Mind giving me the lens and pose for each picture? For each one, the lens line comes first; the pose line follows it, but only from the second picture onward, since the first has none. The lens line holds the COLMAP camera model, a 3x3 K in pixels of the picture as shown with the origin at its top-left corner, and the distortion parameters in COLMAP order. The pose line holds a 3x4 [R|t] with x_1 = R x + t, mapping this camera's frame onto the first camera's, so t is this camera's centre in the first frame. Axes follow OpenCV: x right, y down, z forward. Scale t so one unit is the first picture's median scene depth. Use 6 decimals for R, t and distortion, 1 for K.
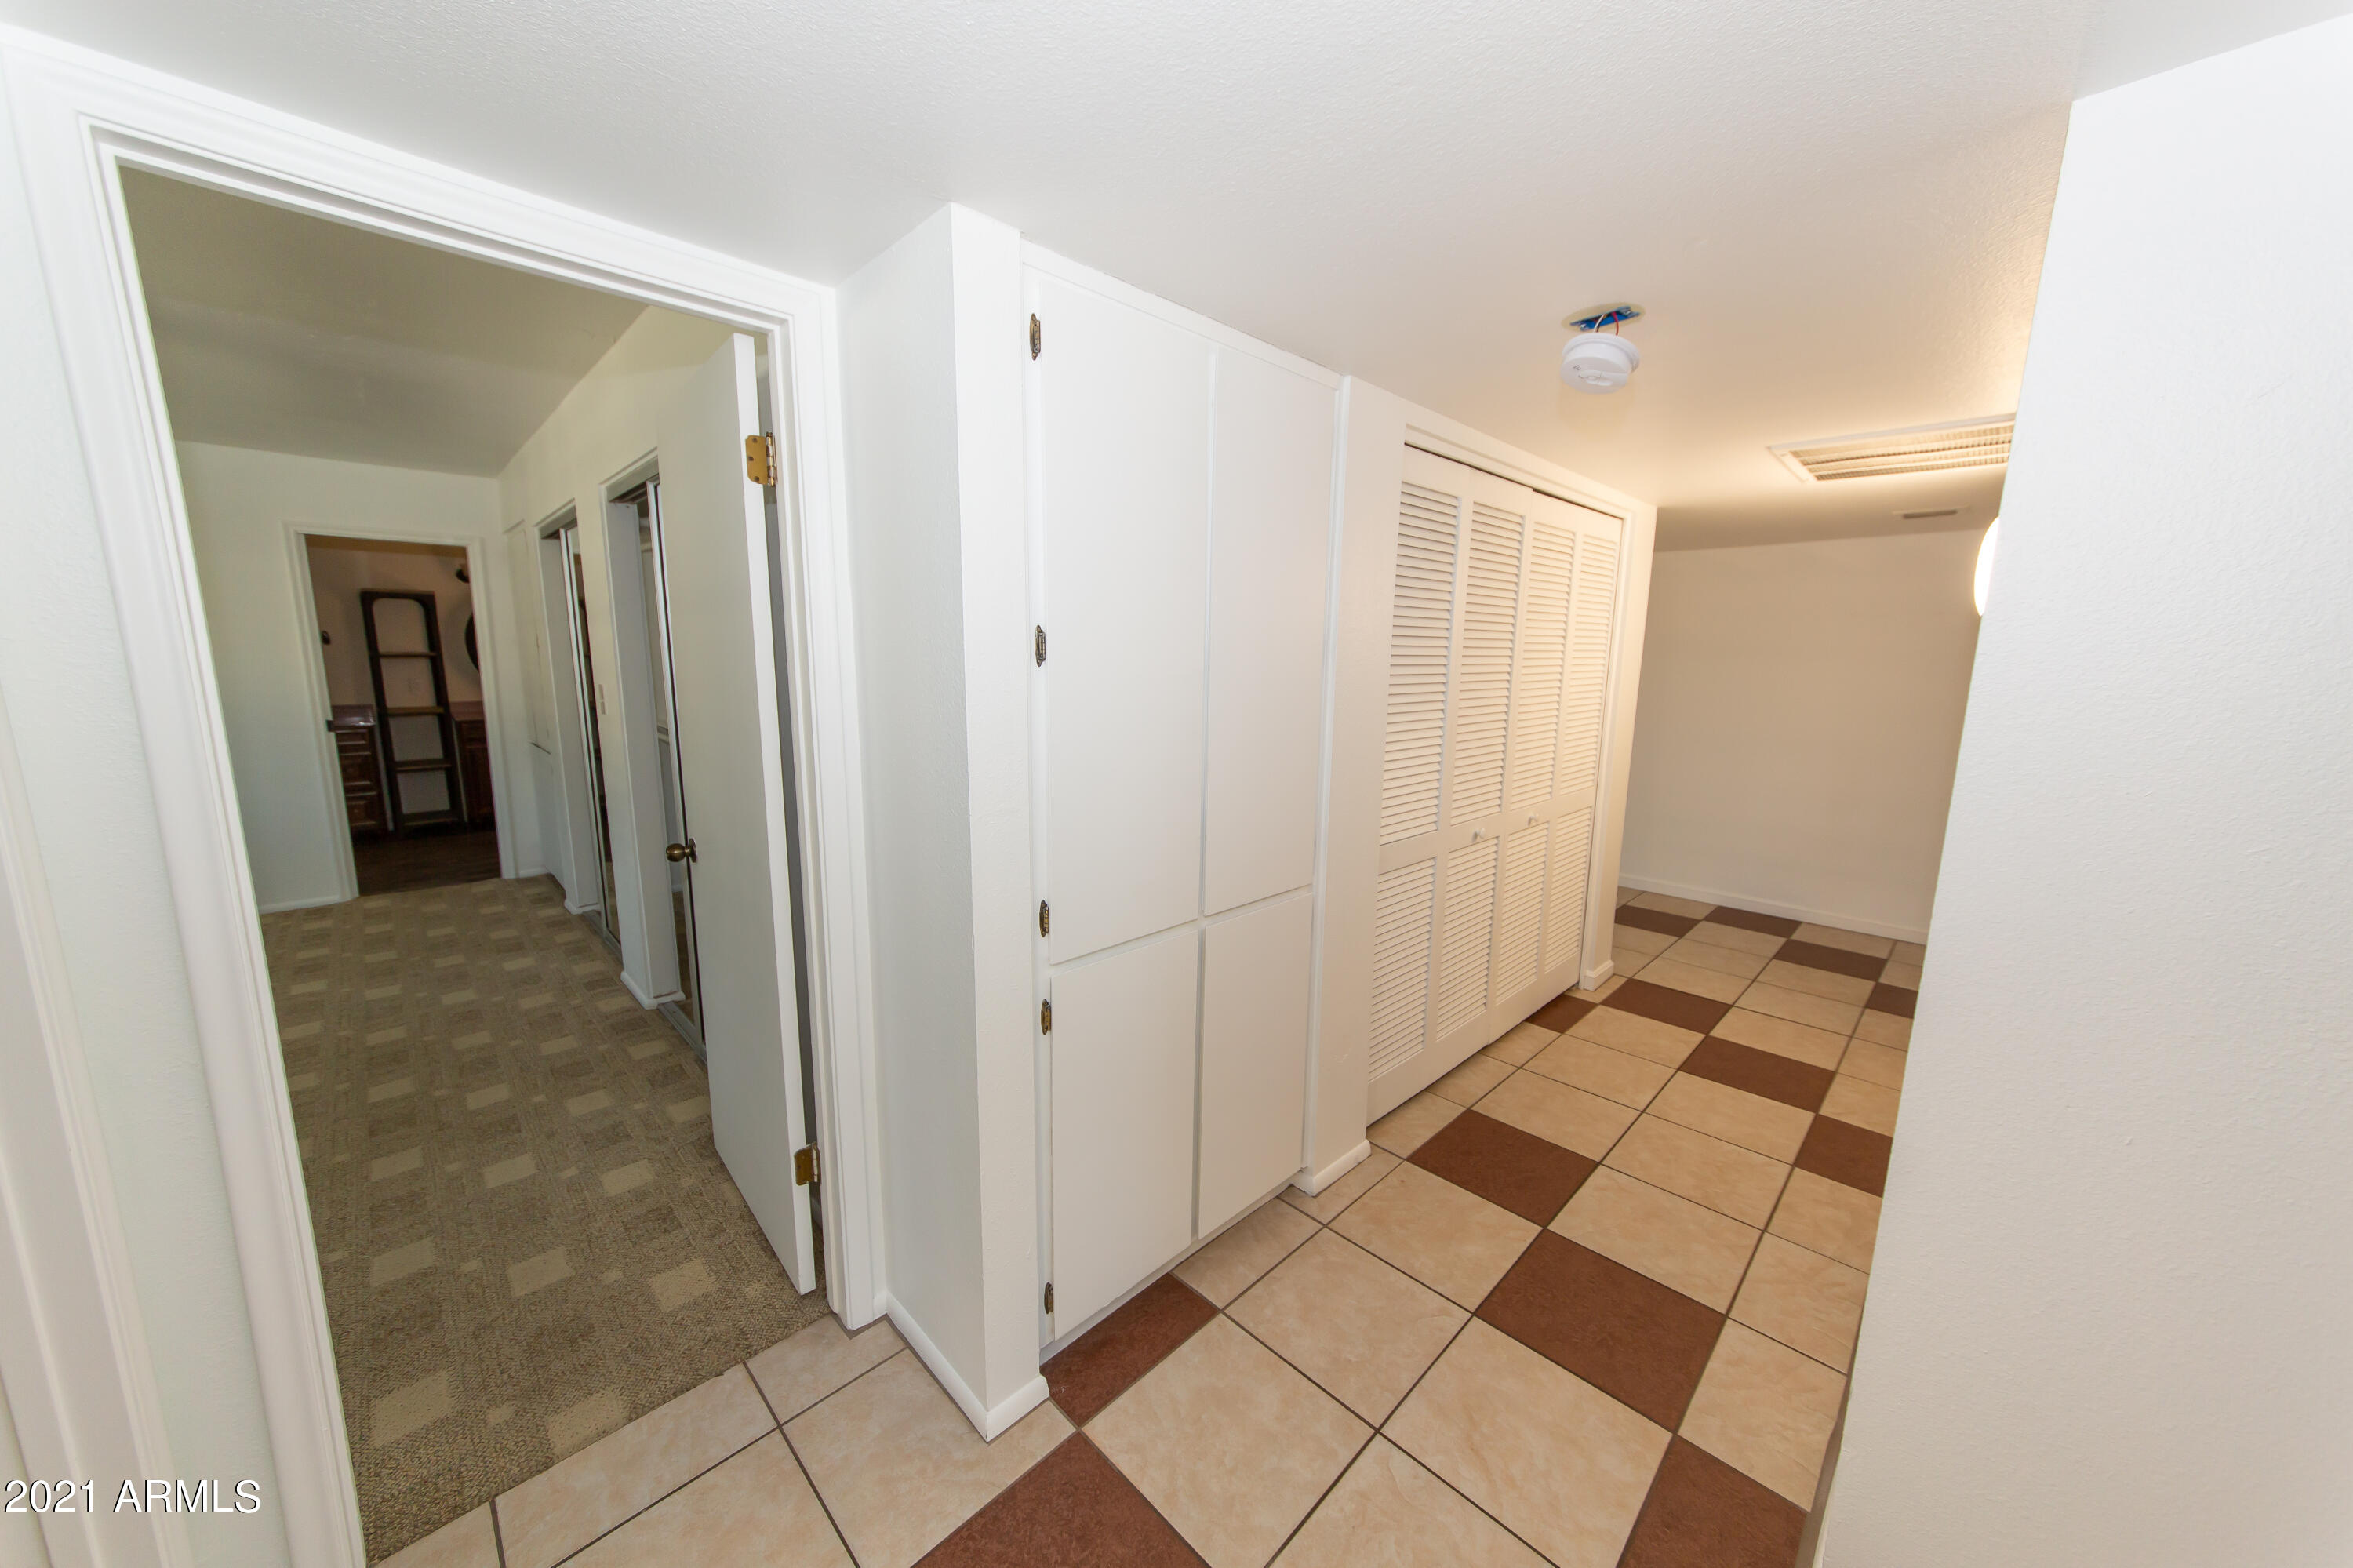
lens RADIAL K [[813.3, 0, 1176.5], [0, 813.3, 784.0], [0, 0, 1]] dist [-0.000043, 0.000005]
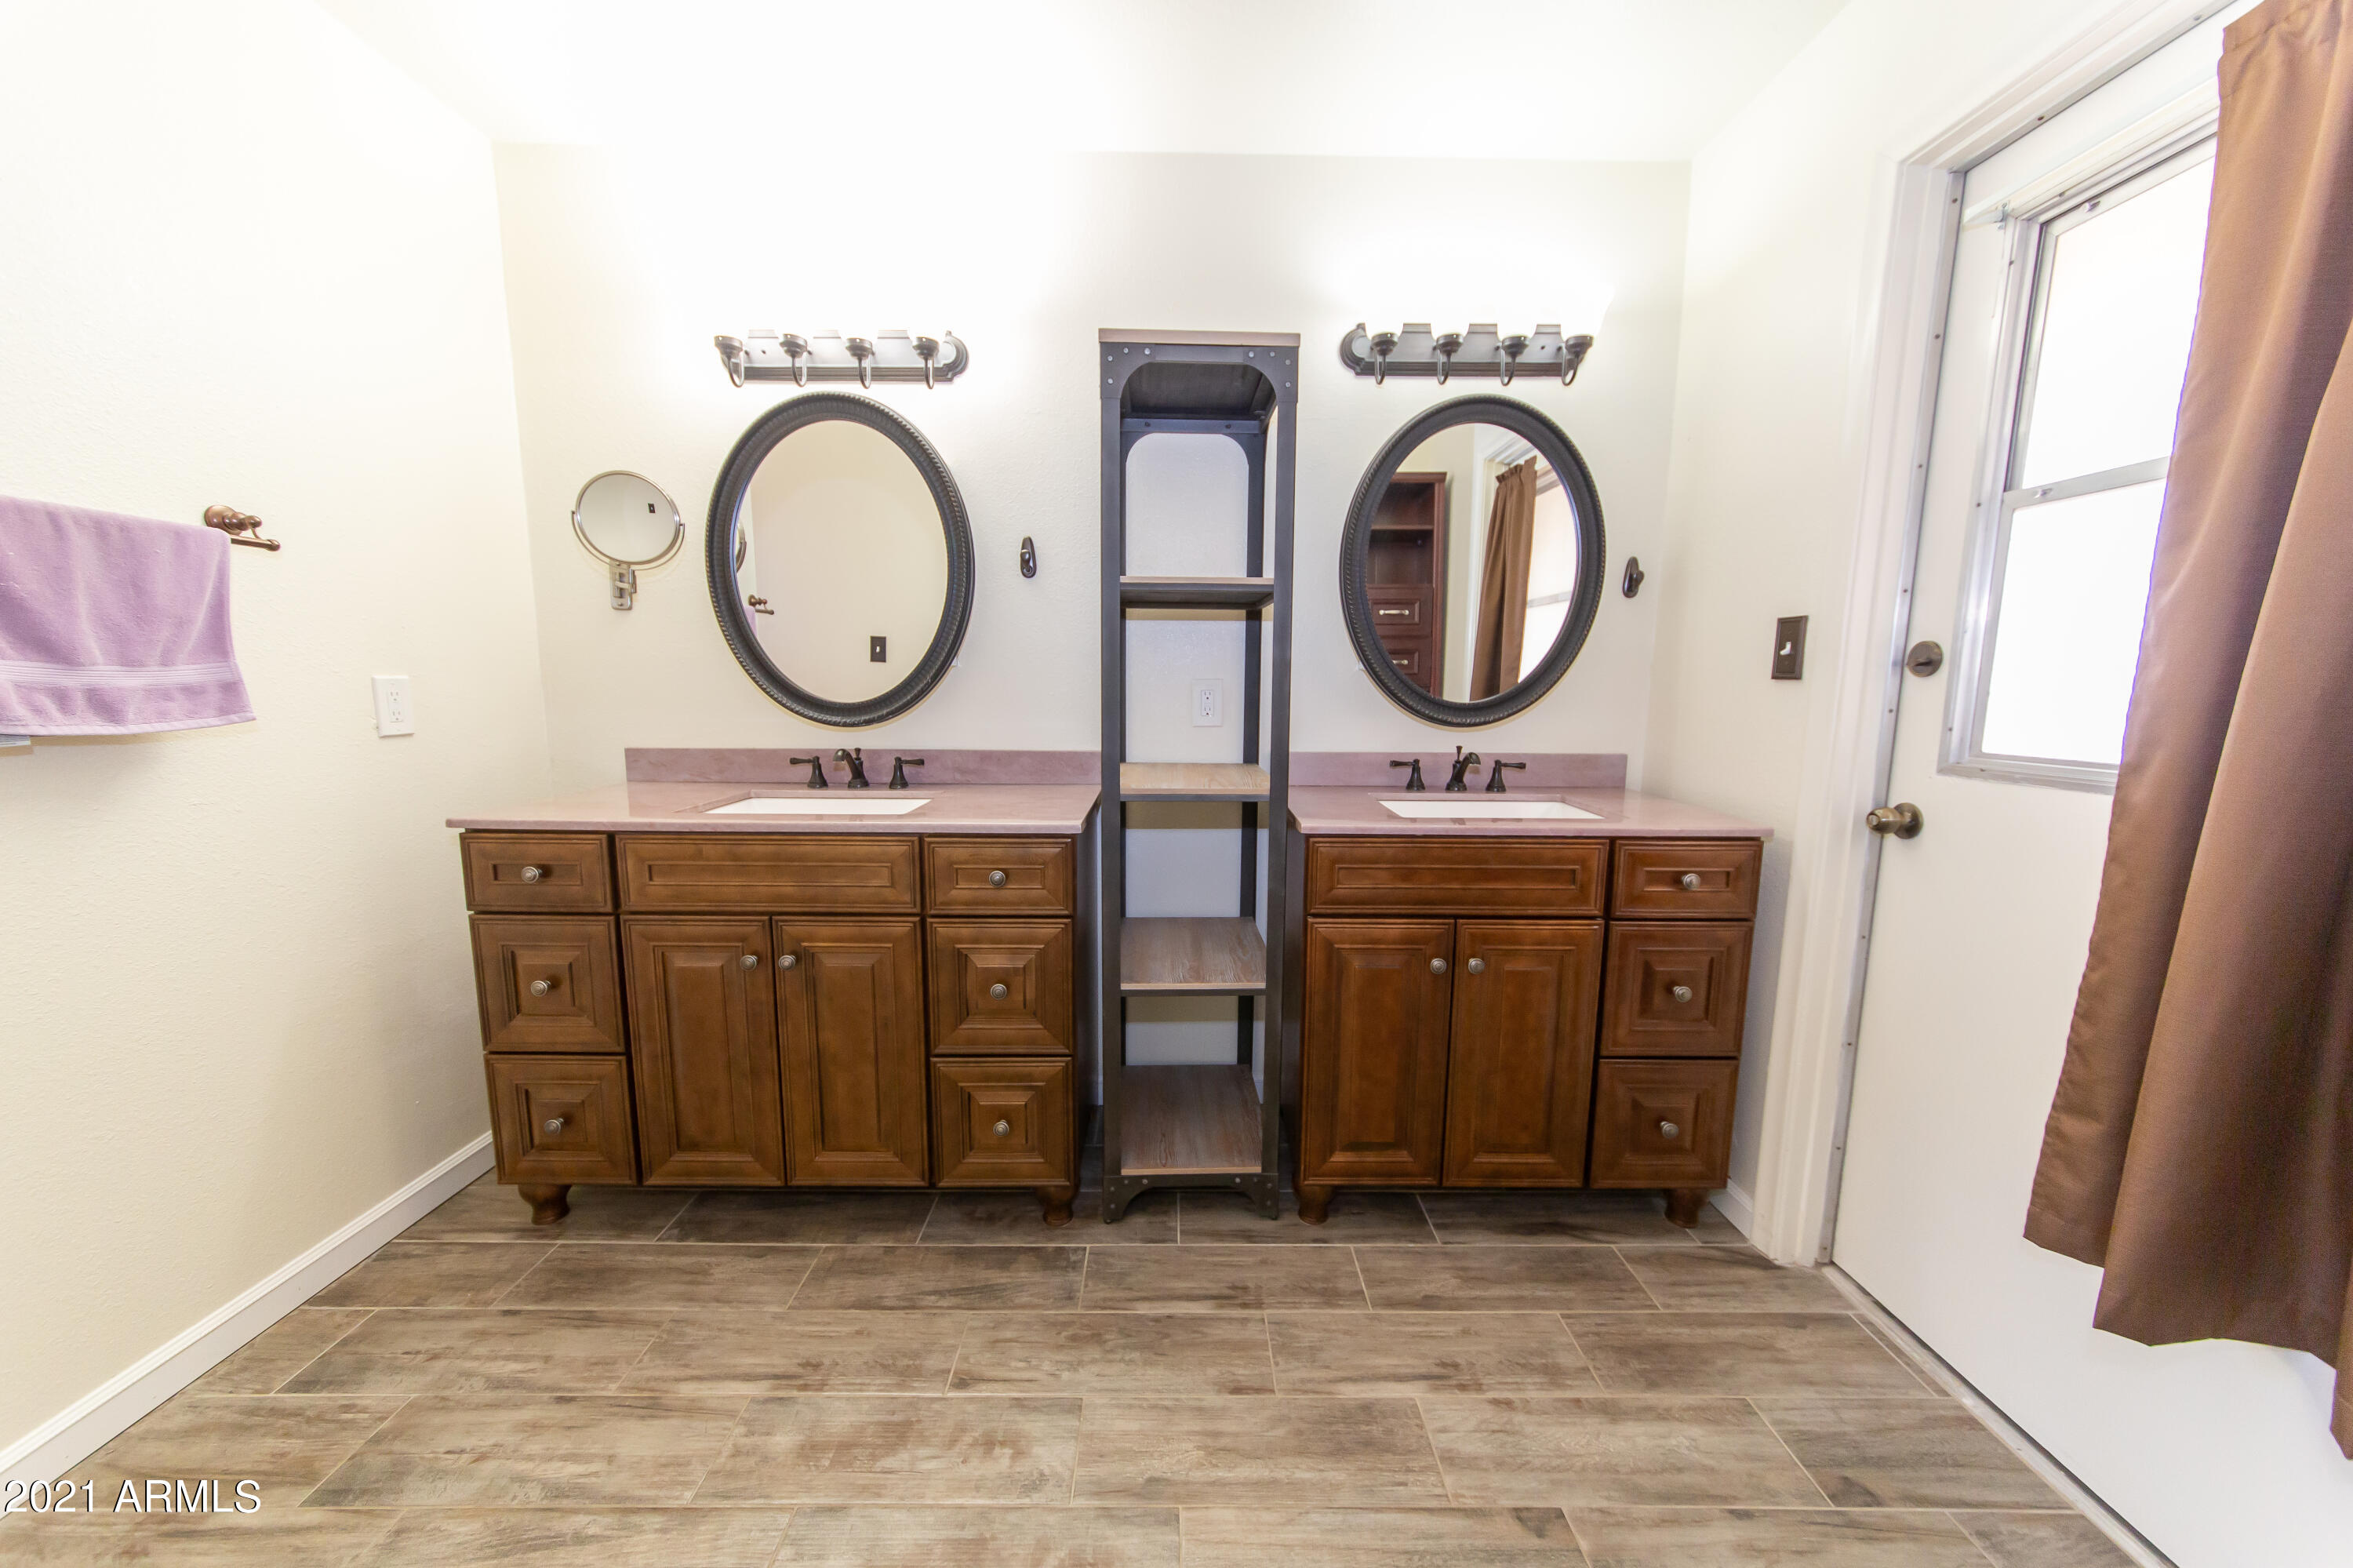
lens RADIAL K [[813.3, 0, 1176.5], [0, 813.3, 784.0], [0, 0, 1]] dist [-0.000043, 0.000005]
pose [[0.726044, 0.090891, -0.681615, -0.747671], [-0.113858, 0.993434, 0.011191, -0.092786], [0.678156, 0.069482, 0.731626, 0.790757]]
